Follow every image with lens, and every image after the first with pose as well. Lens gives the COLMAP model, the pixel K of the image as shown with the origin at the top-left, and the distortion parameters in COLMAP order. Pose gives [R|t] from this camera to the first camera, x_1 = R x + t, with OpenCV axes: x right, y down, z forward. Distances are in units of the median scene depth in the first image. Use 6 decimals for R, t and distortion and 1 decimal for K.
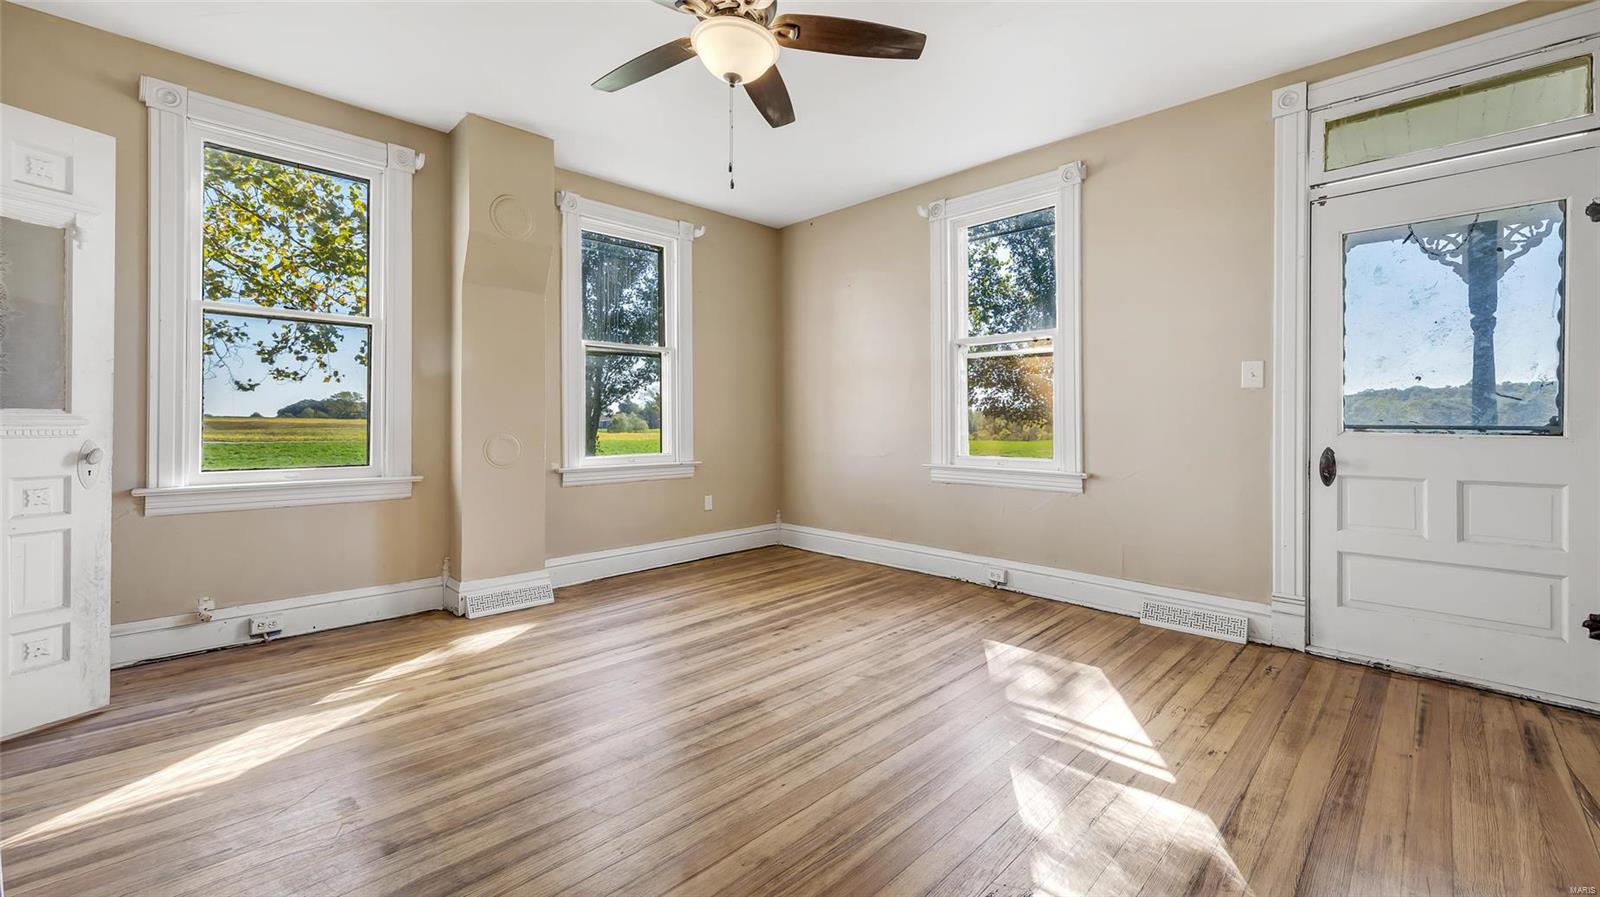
lens RADIAL K [[642.9, 0, 806.3], [0, 642.9, 420.1], [0, 0, 1]] dist [0.006957, 0.000286]
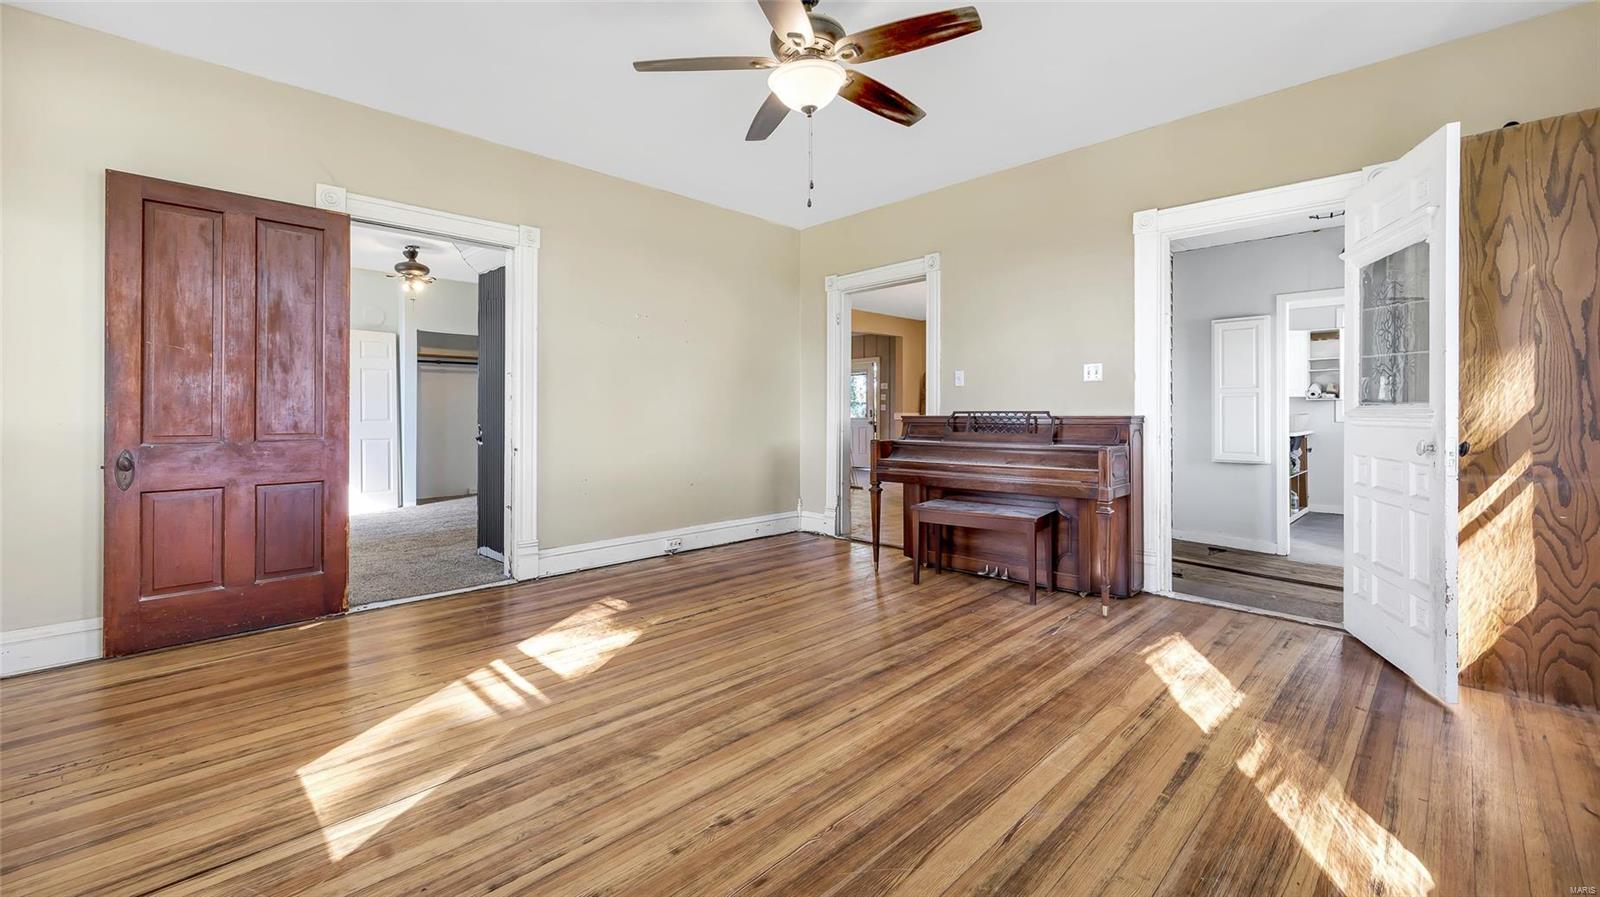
lens RADIAL K [[642.9, 0, 806.3], [0, 642.9, 420.1], [0, 0, 1]] dist [0.006957, 0.000286]
pose [[-0.999988, -0.001728, 0.004573, -0.107884], [-0.001695, 0.999971, 0.007377, 0.004521], [-0.004585, 0.007369, -0.999962, 1.942620]]
